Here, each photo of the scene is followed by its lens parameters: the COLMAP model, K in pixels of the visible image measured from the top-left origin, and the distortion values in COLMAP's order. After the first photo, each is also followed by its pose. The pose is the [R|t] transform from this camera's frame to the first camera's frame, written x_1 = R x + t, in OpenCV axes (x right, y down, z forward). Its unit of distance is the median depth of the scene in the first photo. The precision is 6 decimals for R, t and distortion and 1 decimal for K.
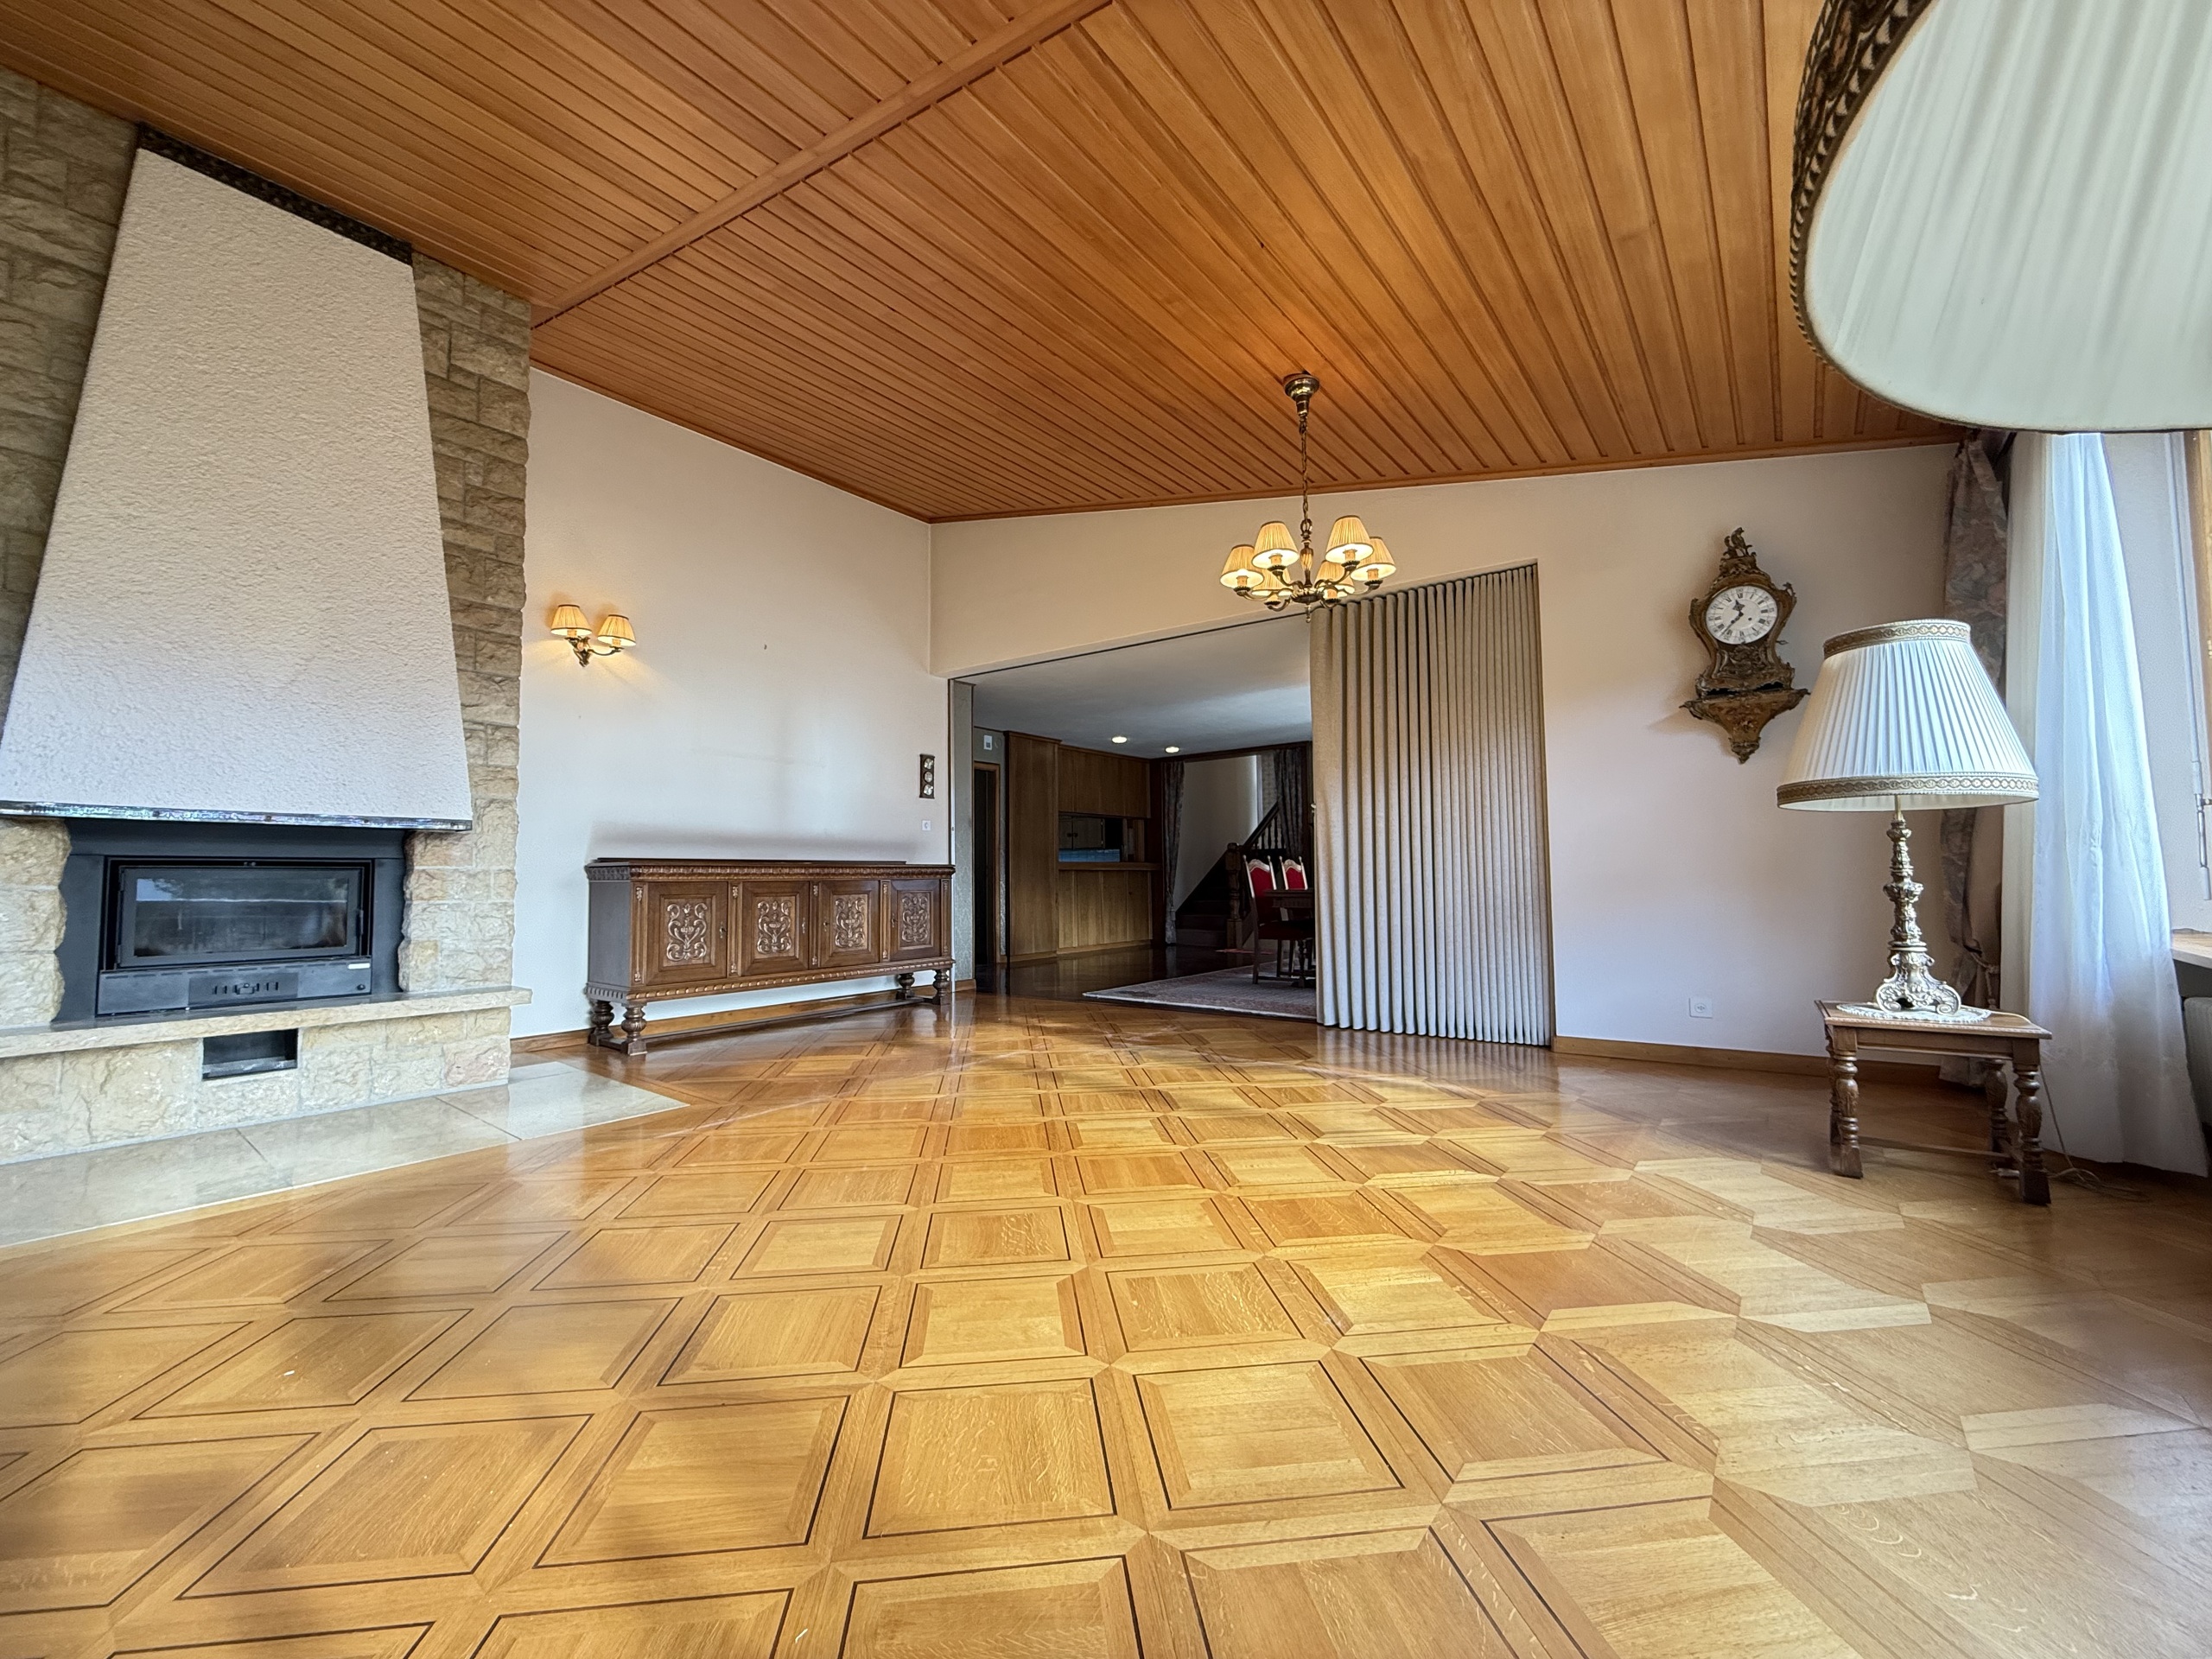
lens RADIAL K [[881.4, 0, 1093.9], [0, 881.4, 835.4], [0, 0, 1]] dist [-0.000774, 0.000100]
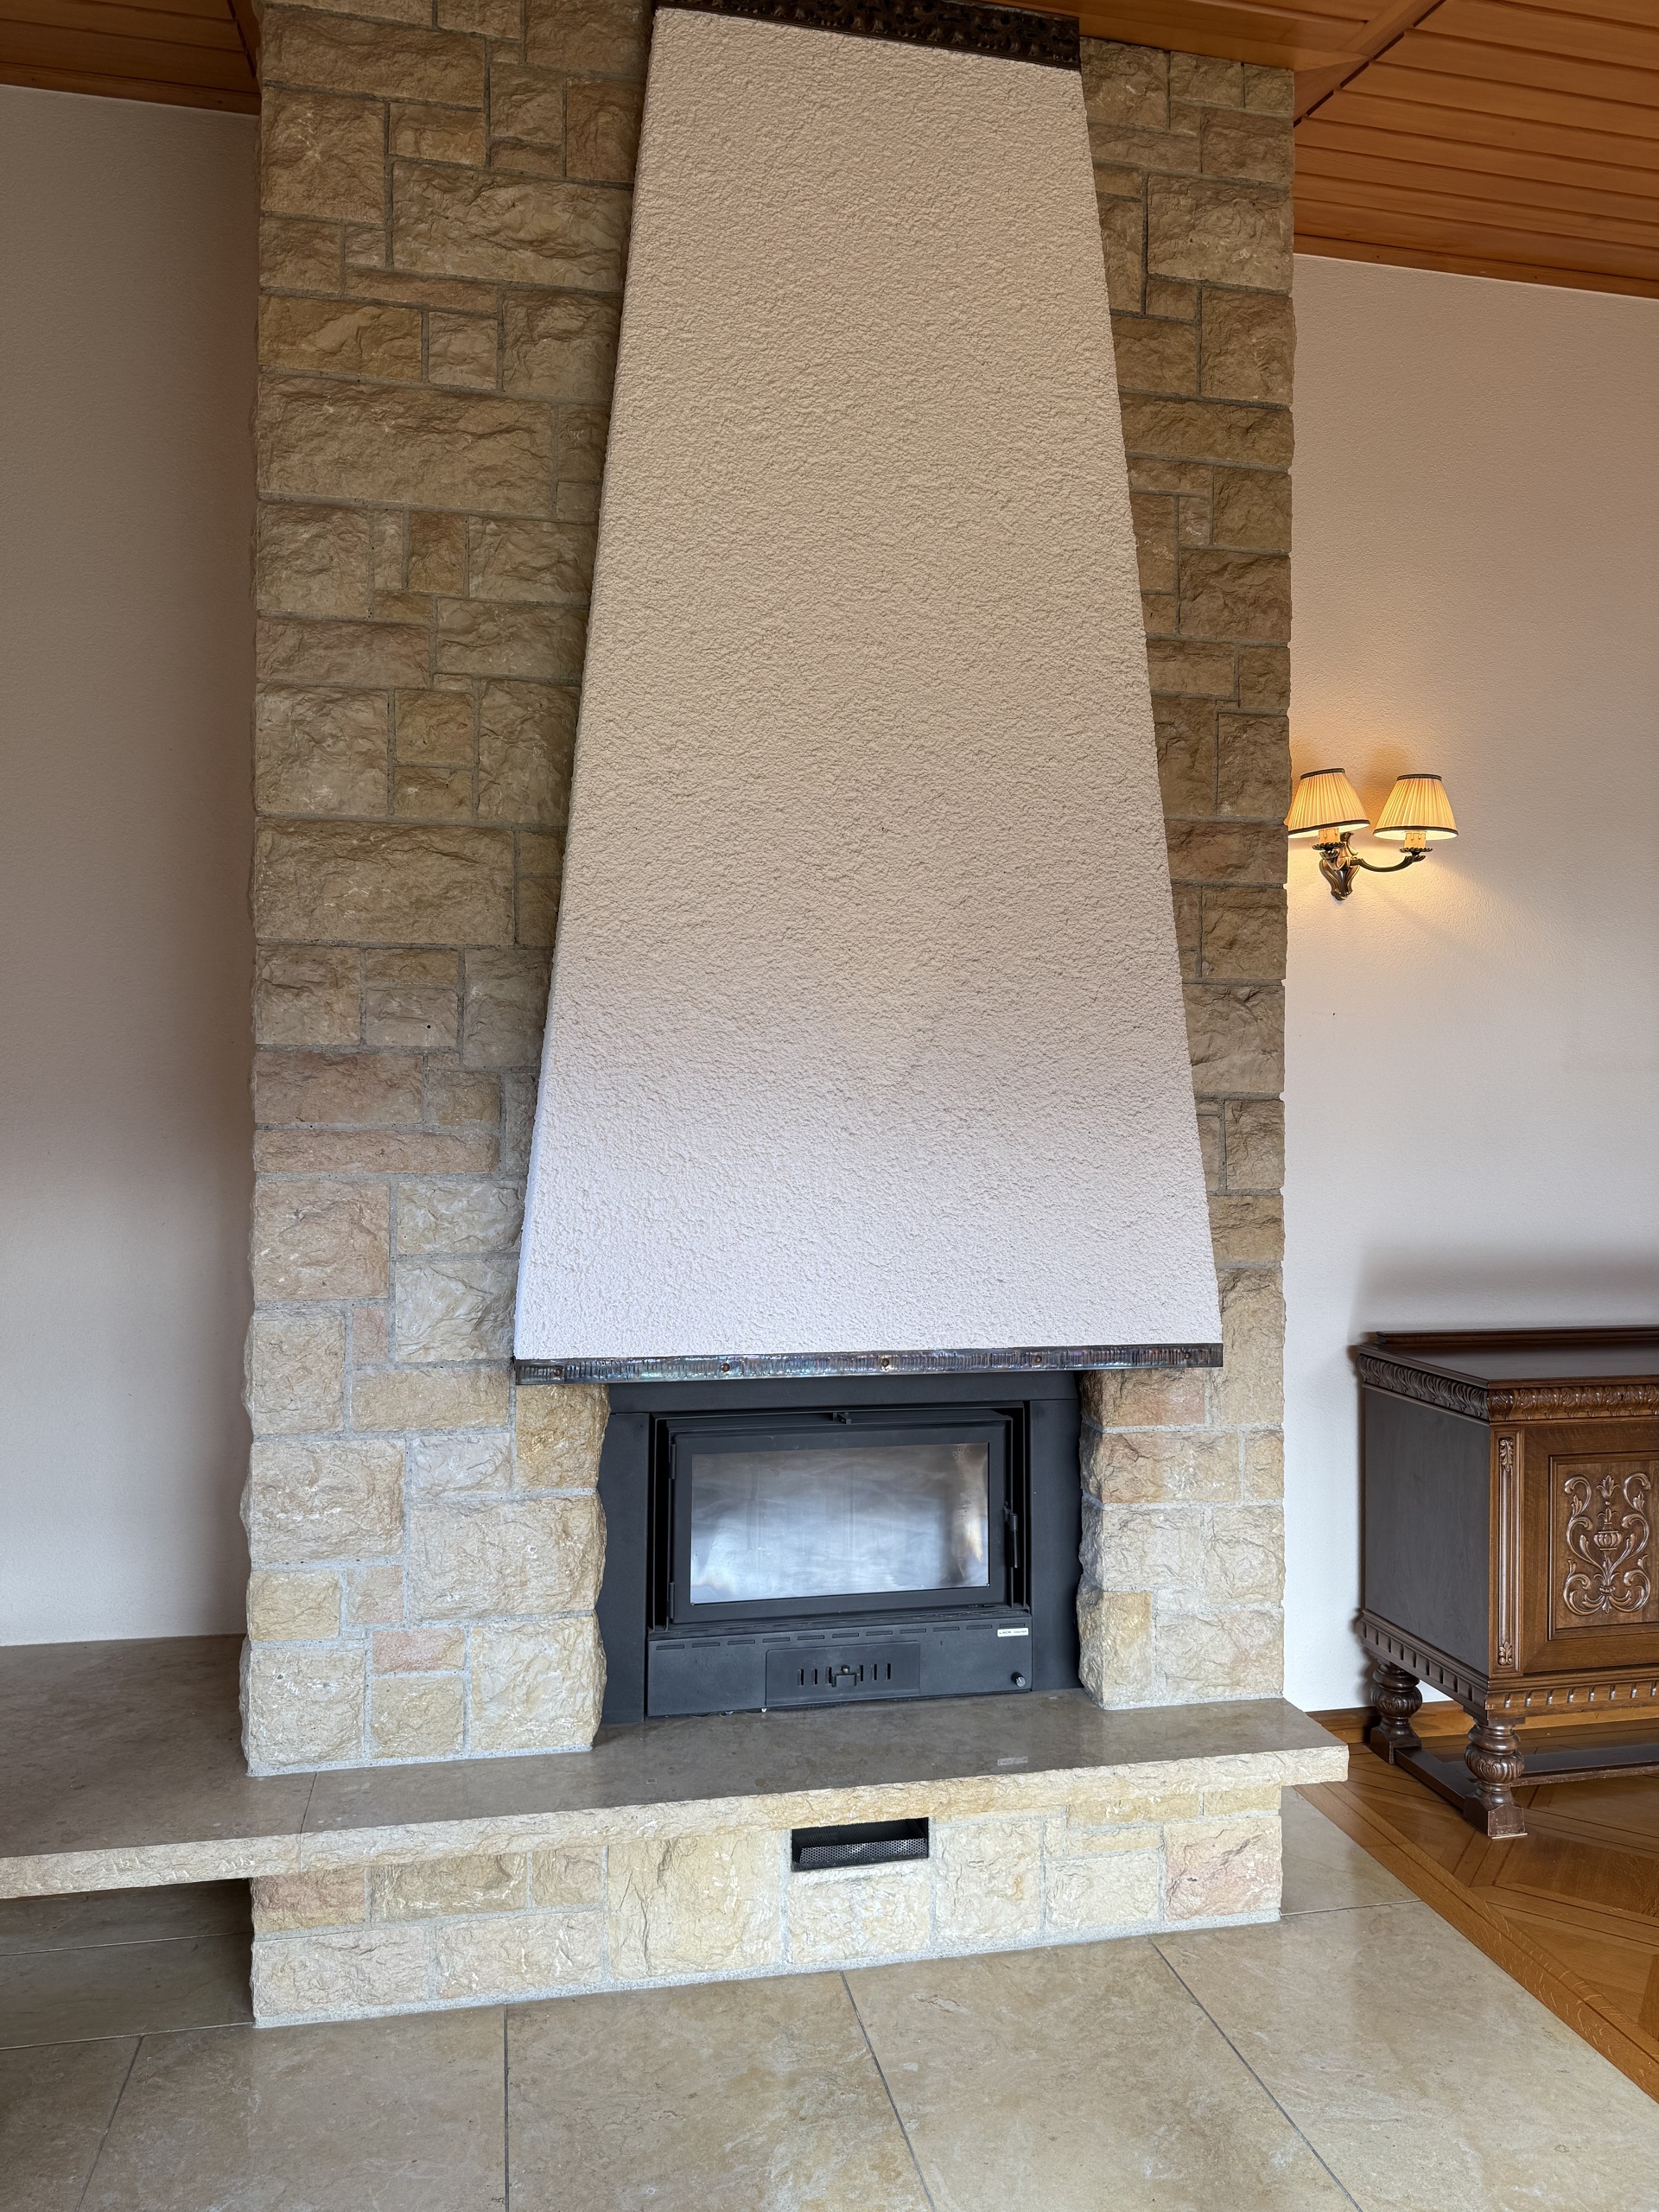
lens RADIAL K [[1562.8, 0, 831.4], [0, 1562.8, 1126.4], [0, 0, 1]] dist [0.046357, -0.048747]
pose [[0.776913, 0.018759, -0.629328, -0.376339], [0.019005, 0.998402, 0.053222, -0.169614], [0.629321, -0.053309, 0.775315, 0.291265]]
